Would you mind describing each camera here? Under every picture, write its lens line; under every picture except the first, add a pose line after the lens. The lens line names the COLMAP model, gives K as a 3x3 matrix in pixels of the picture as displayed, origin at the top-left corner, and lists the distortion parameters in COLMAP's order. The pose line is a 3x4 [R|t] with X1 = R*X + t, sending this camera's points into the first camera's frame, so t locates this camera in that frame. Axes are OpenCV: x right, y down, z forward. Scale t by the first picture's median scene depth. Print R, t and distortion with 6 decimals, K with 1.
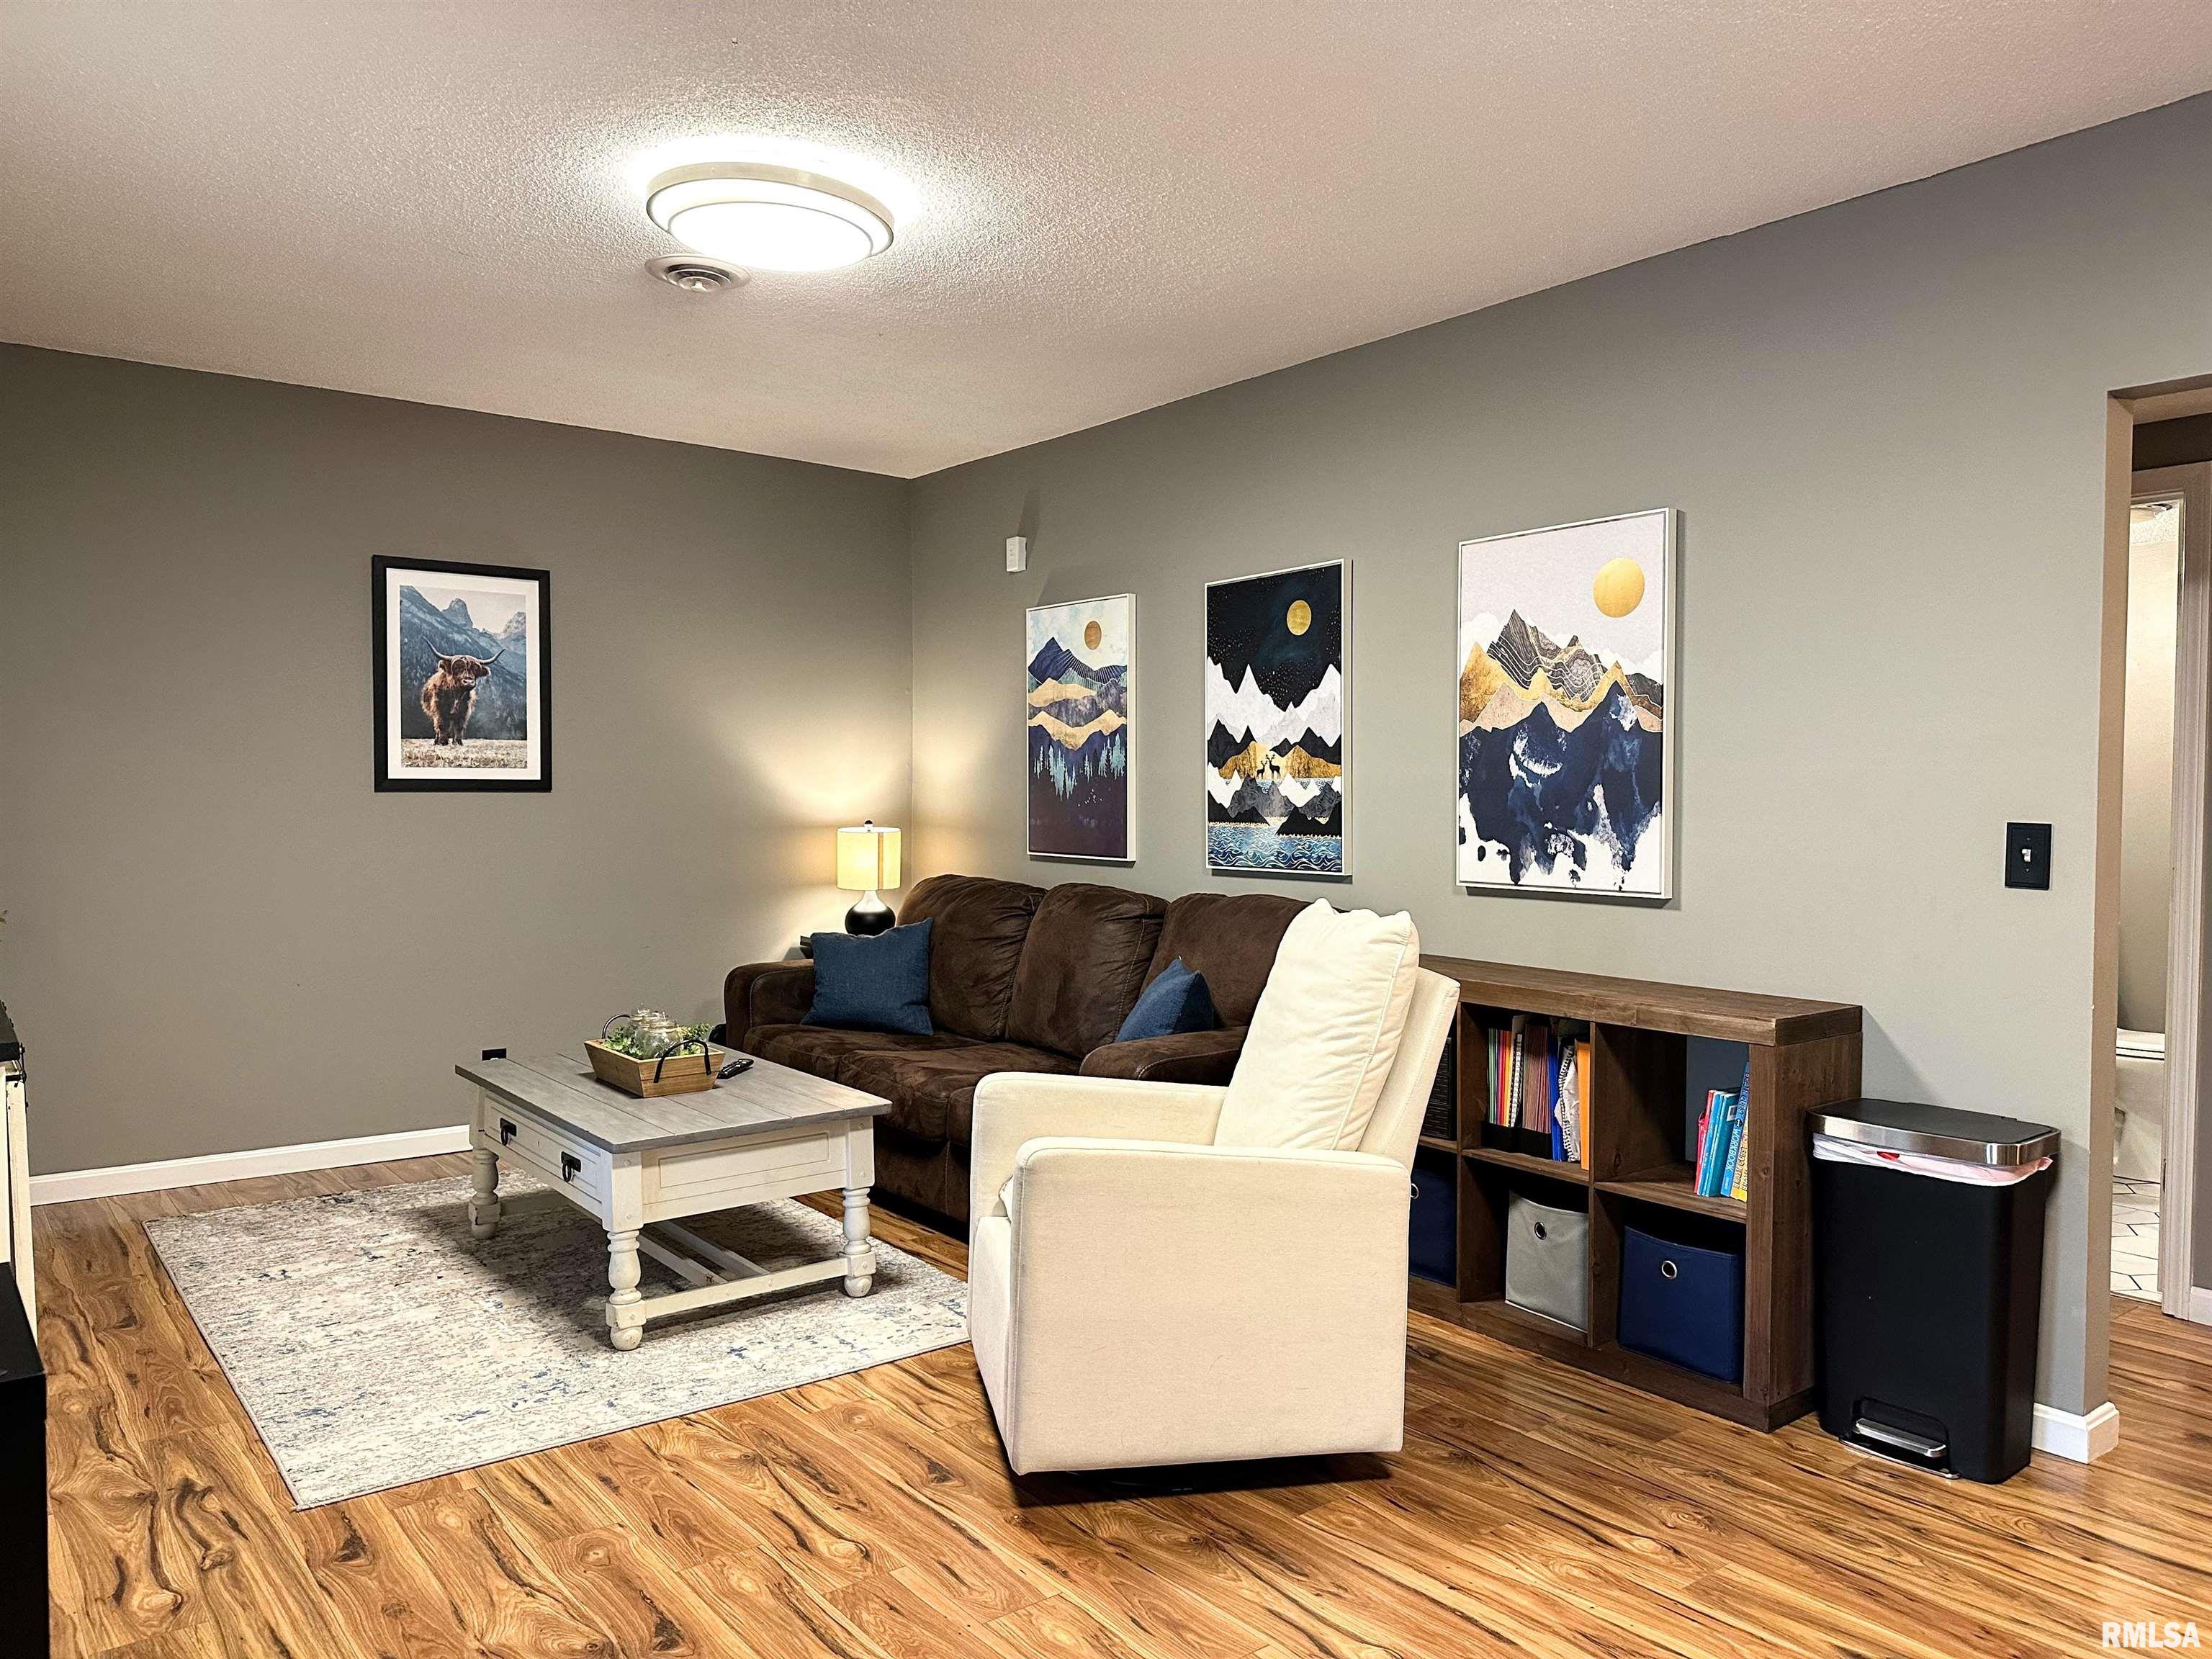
lens RADIAL K [[1541.3, 0, 1127.1], [0, 1541.3, 821.7], [0, 0, 1]] dist [0.127187, -0.202243]
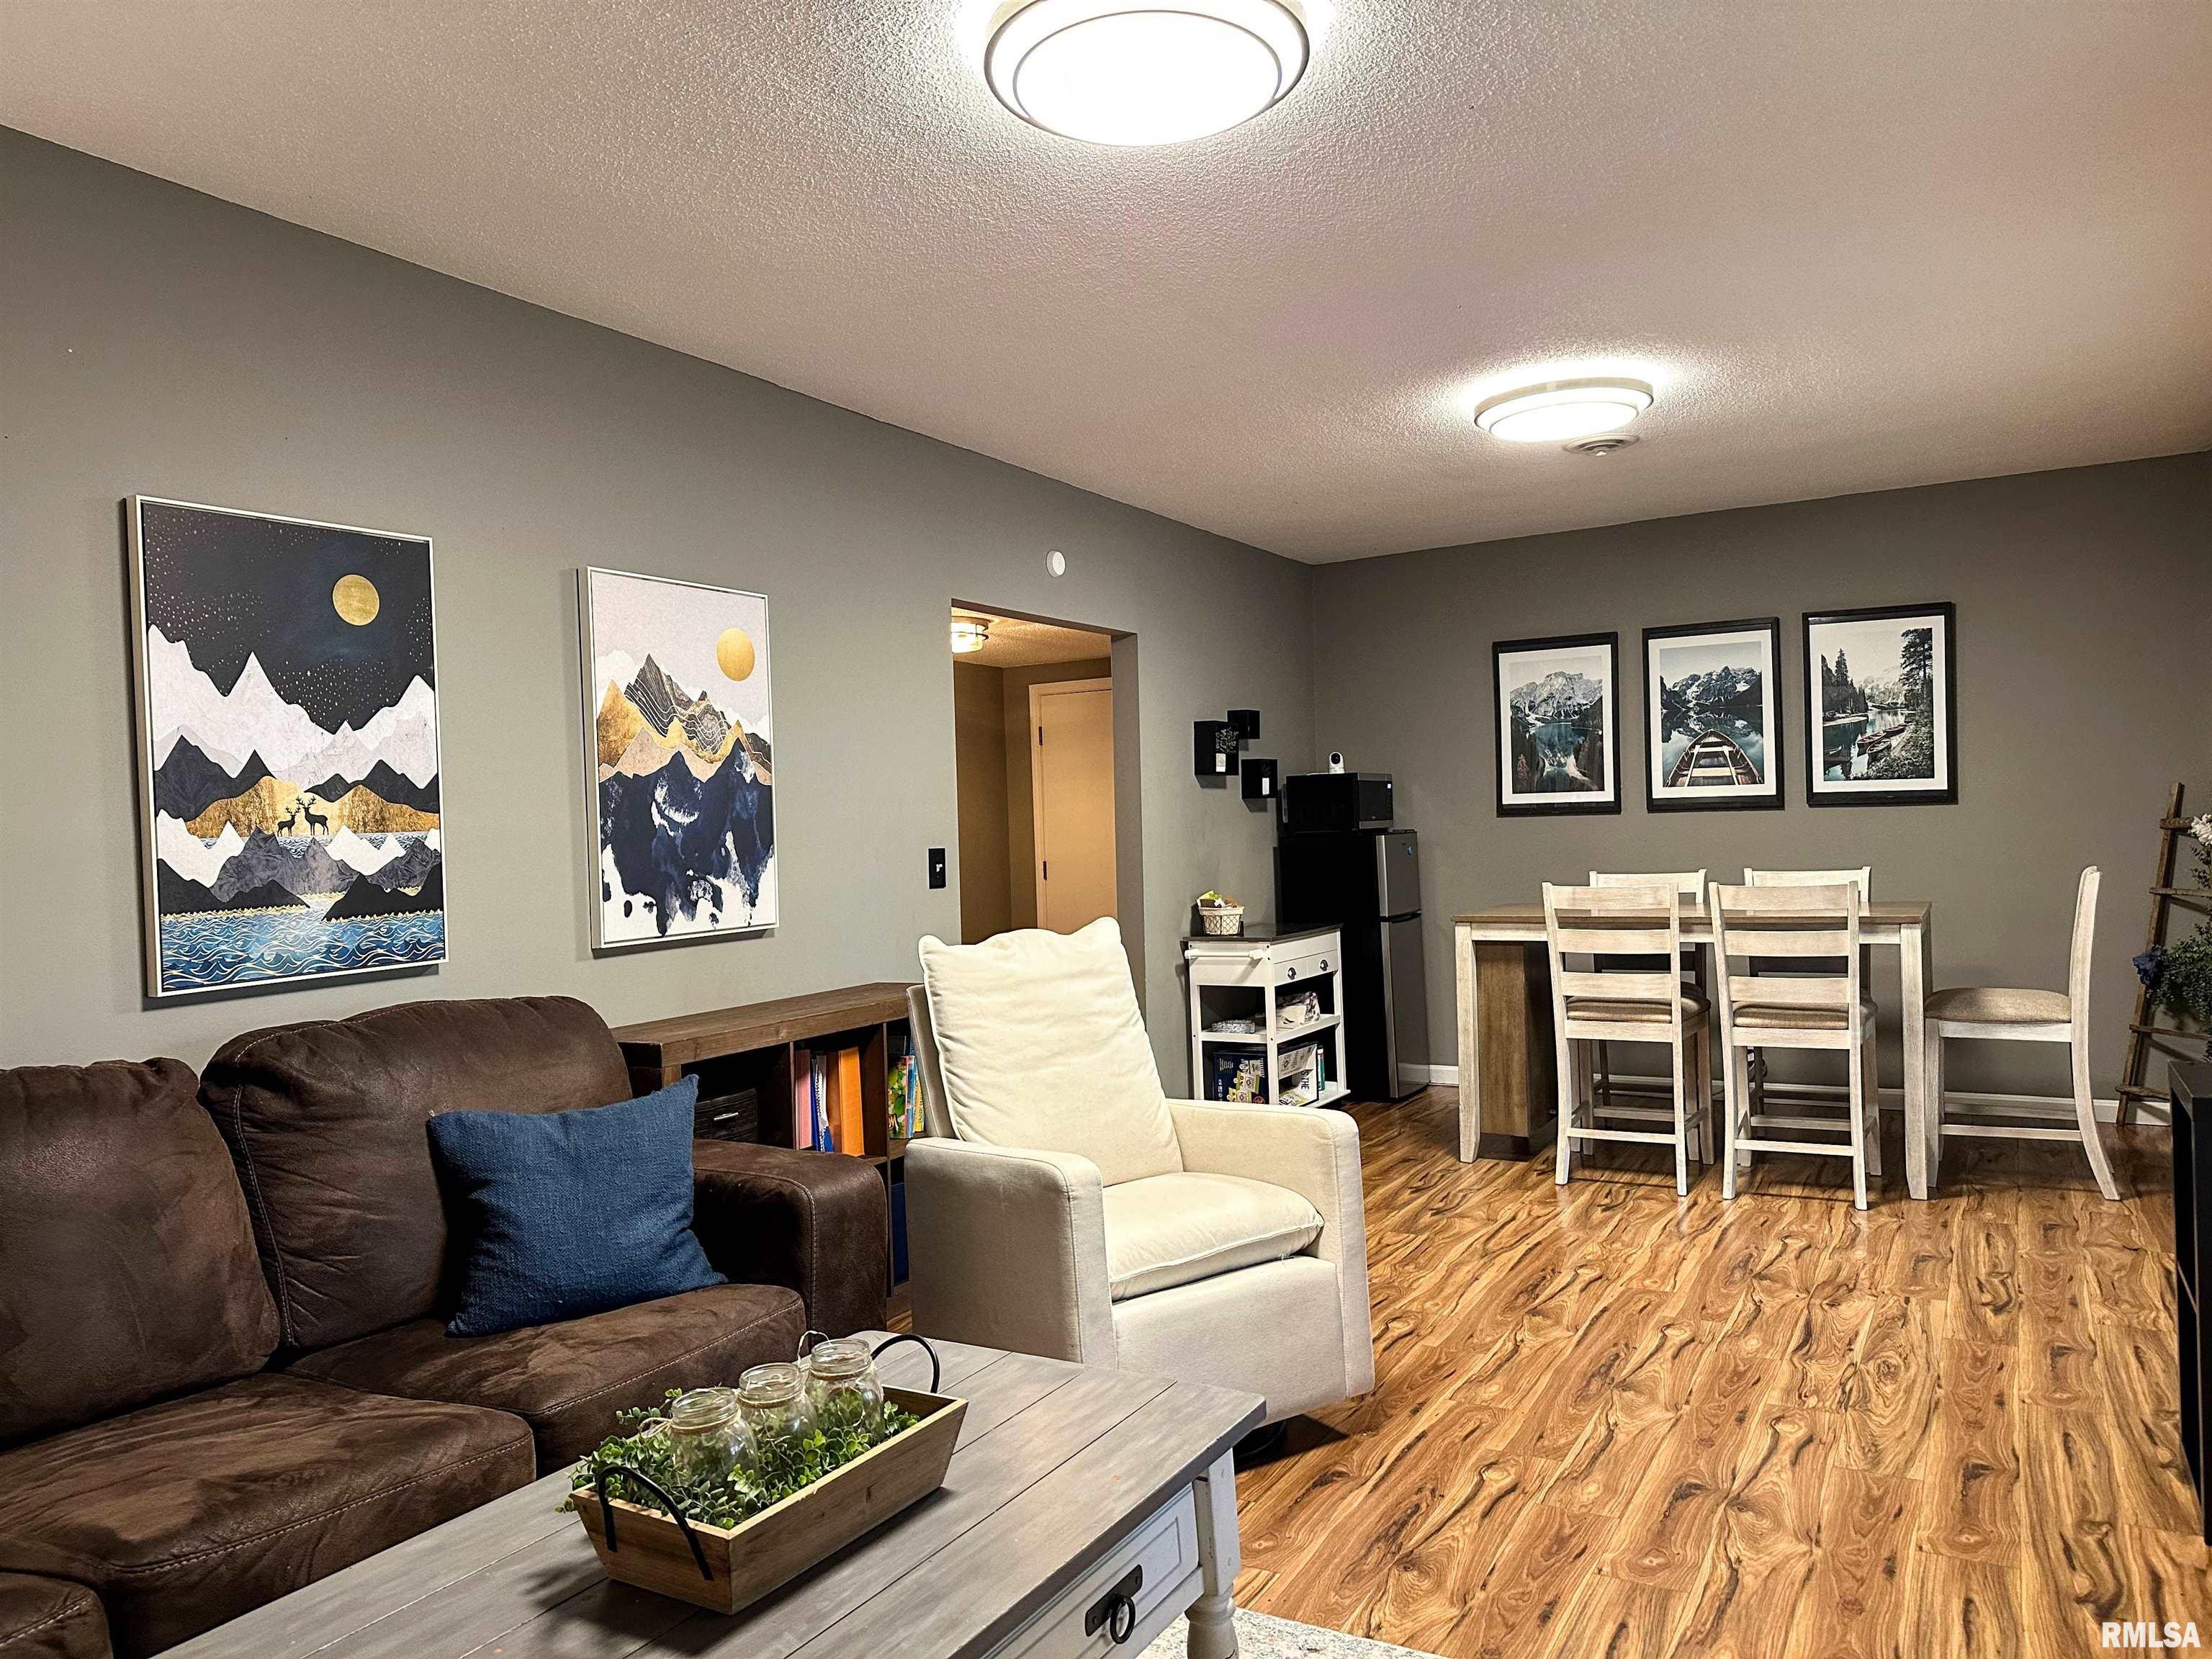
lens RADIAL K [[1512.2, 0, 1097.1], [0, 1512.2, 839.6], [0, 0, 1]] dist [0.079693, -0.148149]
pose [[-0.355336, -0.001711, 0.934737, -0.737384], [0.052894, 0.998359, 0.021935, -0.026543], [-0.933241, 0.057236, -0.354662, 1.079955]]
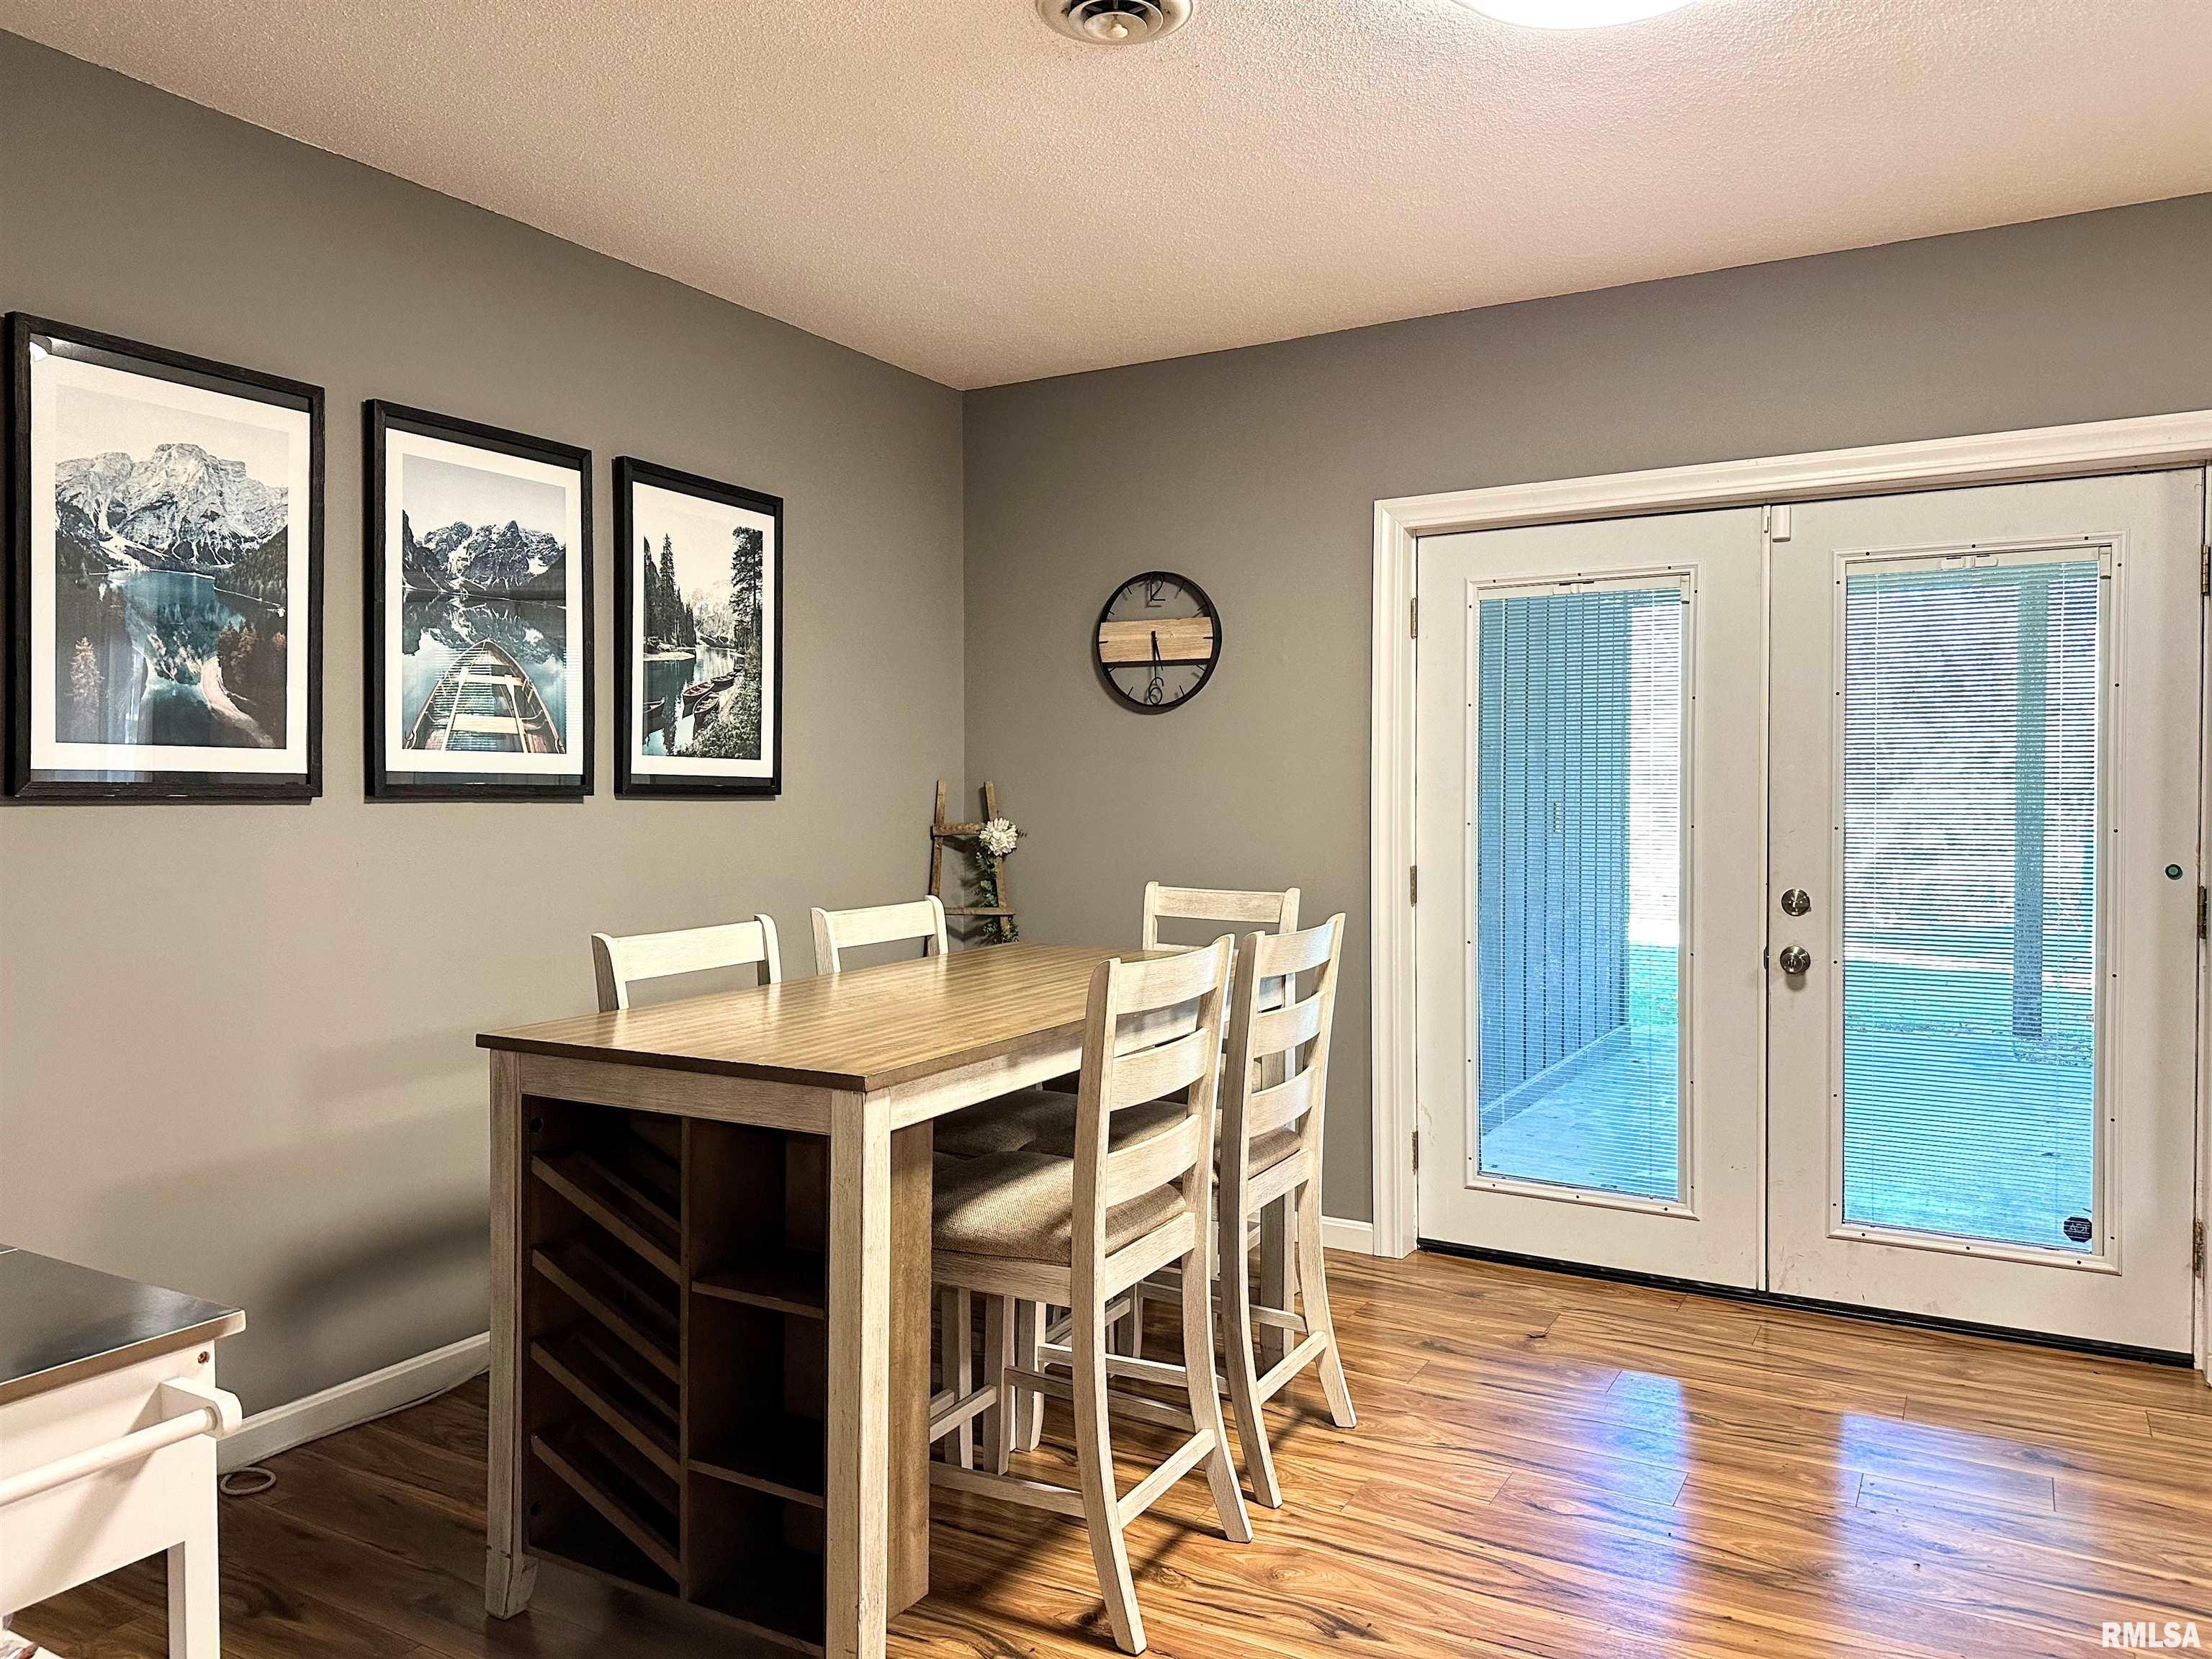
lens RADIAL K [[1541.3, 0, 1127.1], [0, 1541.3, 821.7], [0, 0, 1]] dist [0.127187, -0.202243]
pose [[-0.927398, 0.002589, -0.374066, 0.573383], [-0.015122, 0.998899, 0.044405, -0.018184], [0.373769, 0.046838, -0.926338, 0.790671]]
